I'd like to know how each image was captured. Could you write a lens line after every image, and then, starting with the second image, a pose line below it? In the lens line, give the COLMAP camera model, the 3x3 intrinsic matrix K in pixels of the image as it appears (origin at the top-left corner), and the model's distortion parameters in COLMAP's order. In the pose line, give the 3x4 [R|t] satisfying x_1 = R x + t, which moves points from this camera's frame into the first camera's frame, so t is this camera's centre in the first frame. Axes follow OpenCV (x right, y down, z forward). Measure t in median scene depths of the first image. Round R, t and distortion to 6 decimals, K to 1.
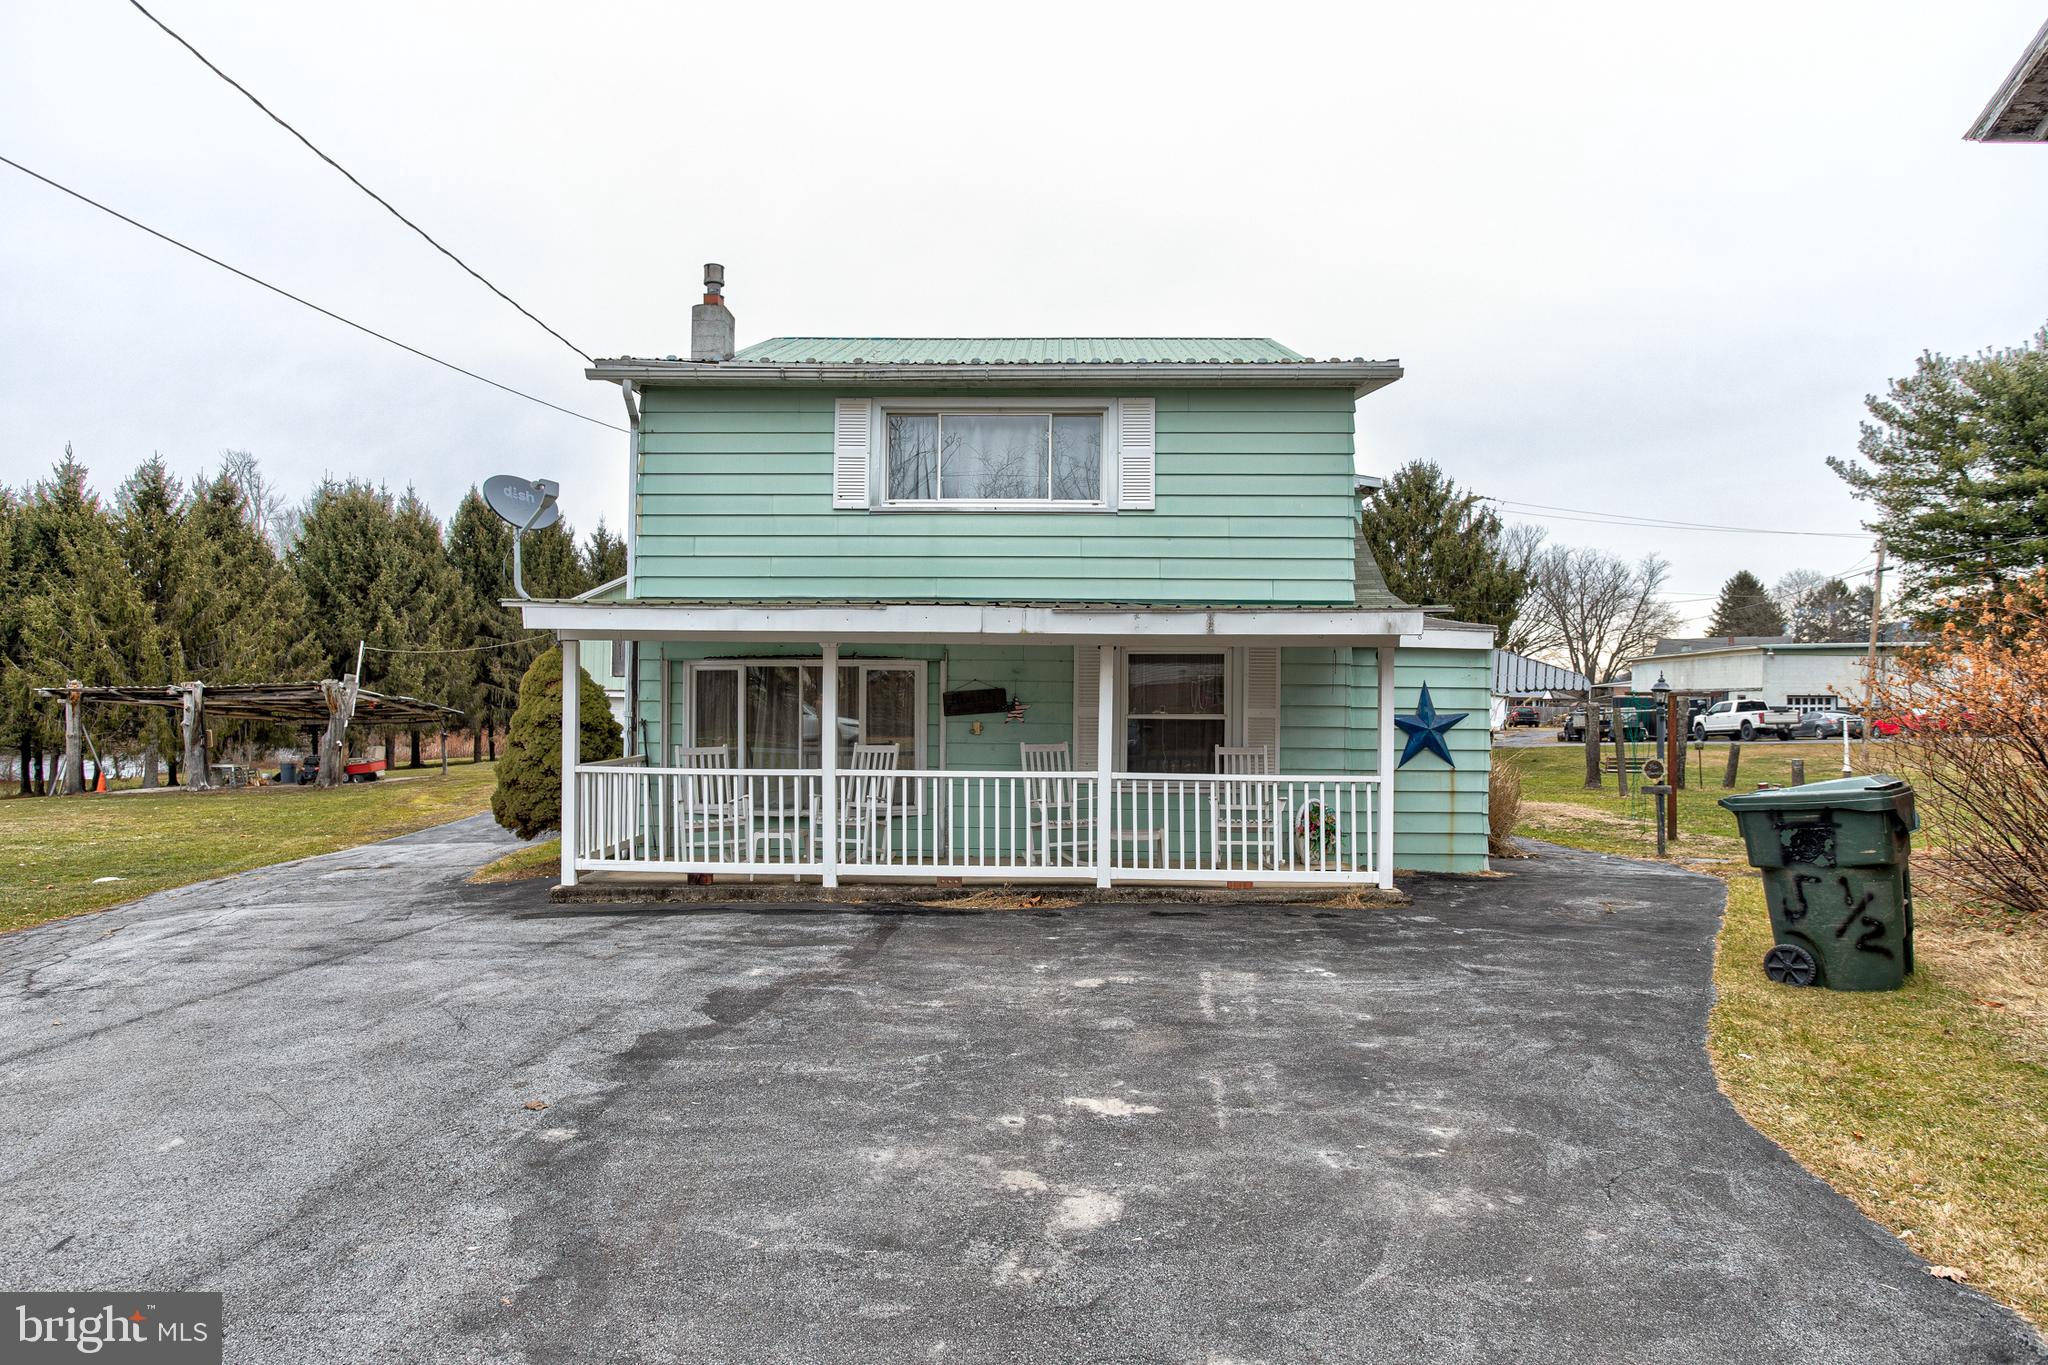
lens RADIAL K [[1081.5, 0, 1024.0], [0, 1081.5, 682.5], [0, 0, 1]] dist [-0.038948, 0.019236]
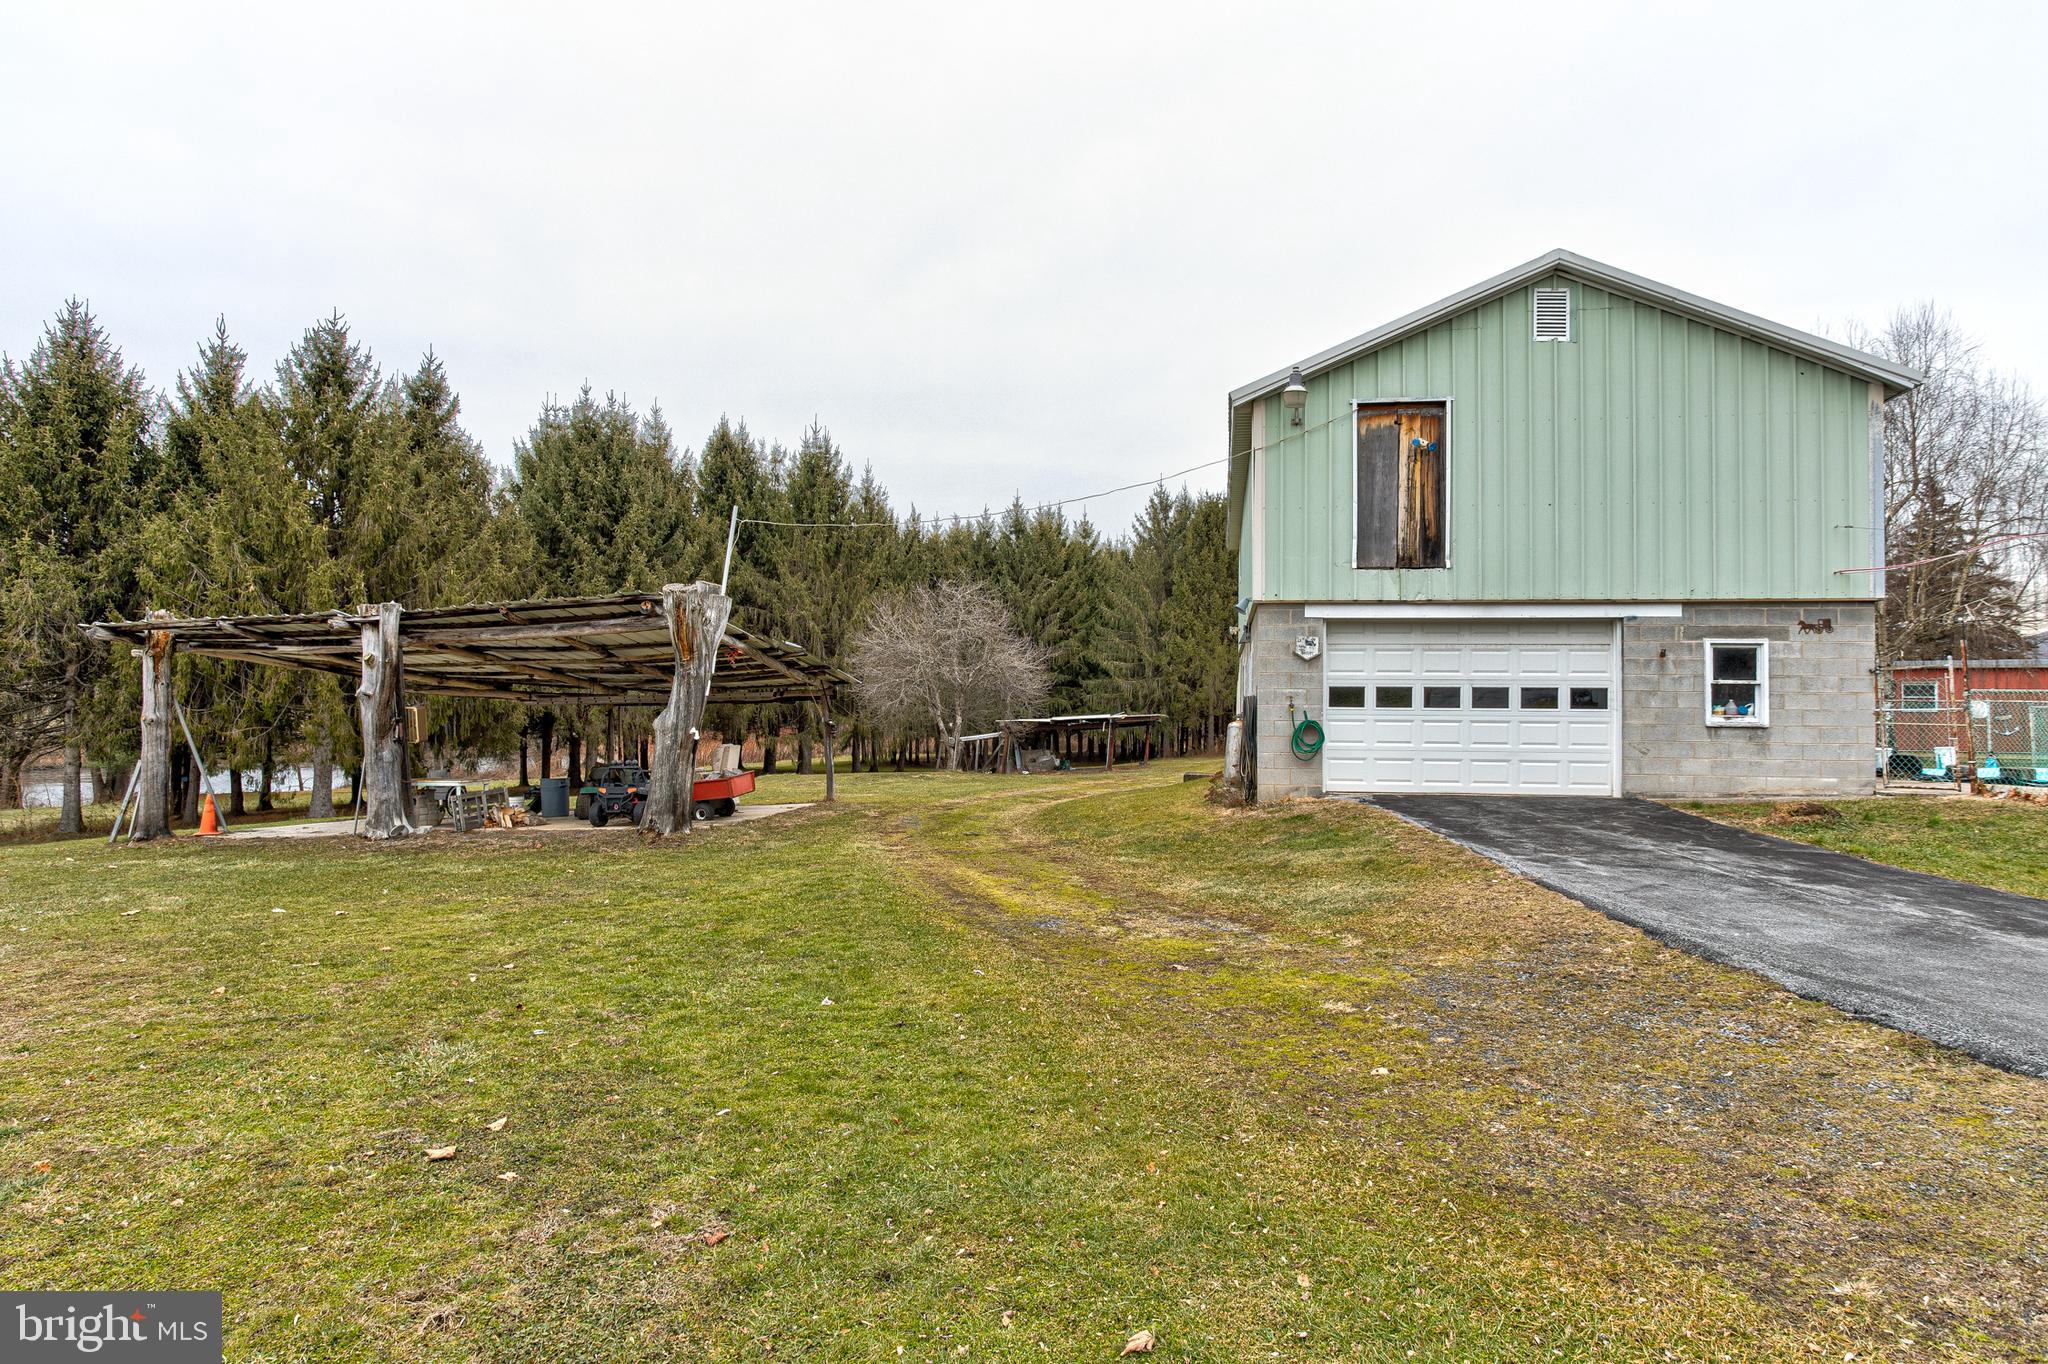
lens RADIAL K [[1069.4, 0, 1051.6], [0, 1069.4, 668.8], [0, 0, 1]] dist [-0.046510, 0.026286]
pose [[0.995168, -0.007106, -0.097928, -0.445423], [0.004675, 0.999676, -0.025036, 0.041488], [0.098074, 0.024458, 0.994879, 0.572011]]
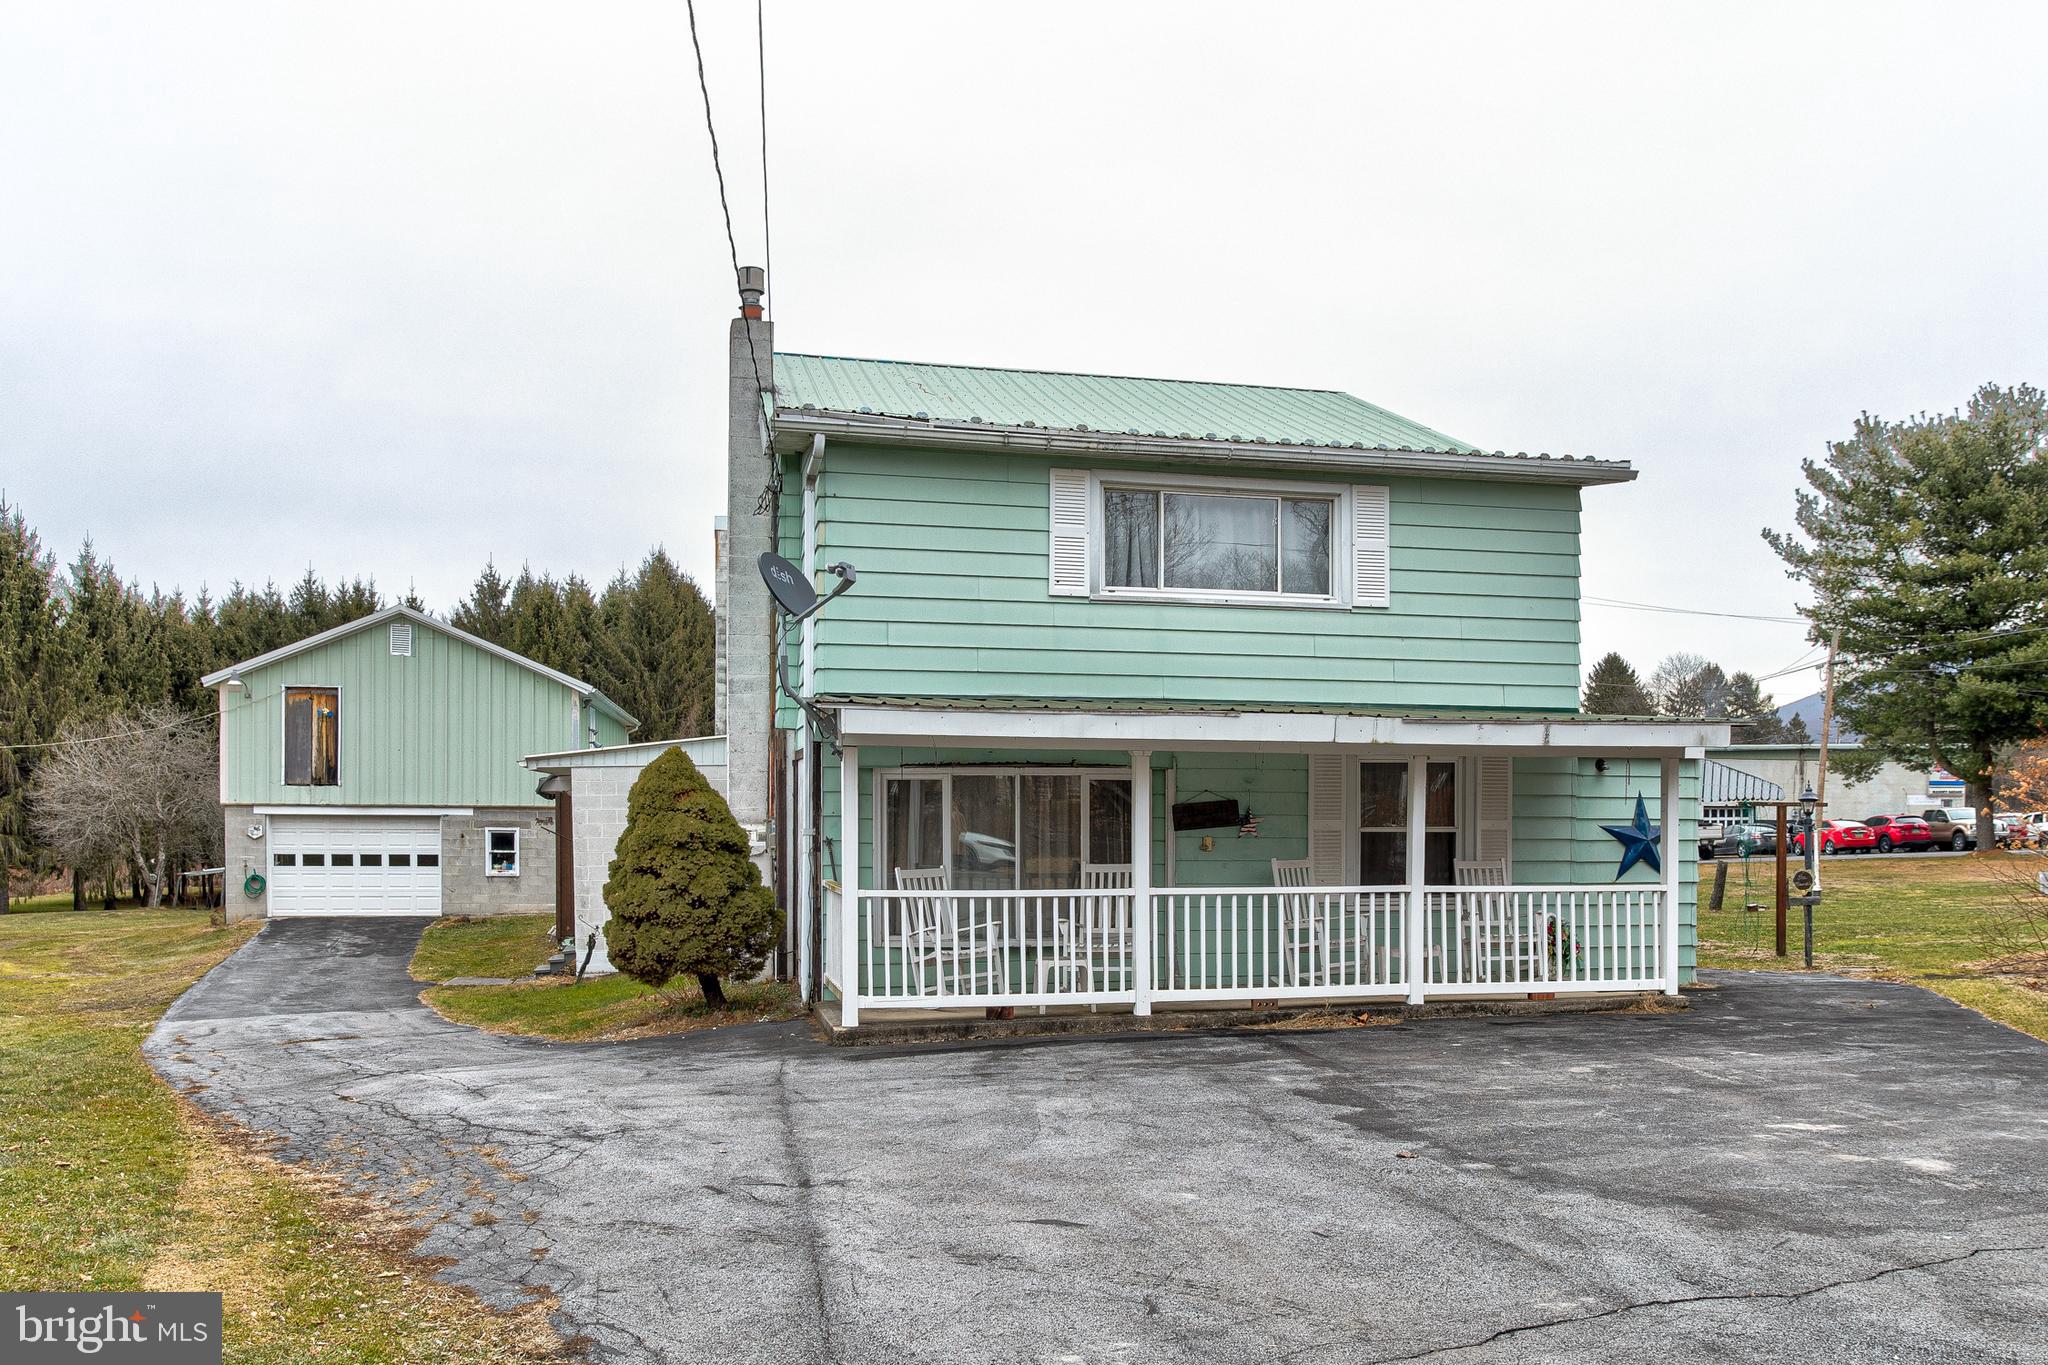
lens RADIAL K [[1525.9, 0, 1026.4], [0, 1525.9, 836.4], [0, 0, 1]] dist [-0.063366, 0.057632]
pose [[0.971050, -0.008892, 0.238711, -0.143731], [0.001738, 0.999543, 0.030165, -0.000806], [-0.238870, -0.028877, 0.970622, -0.058556]]
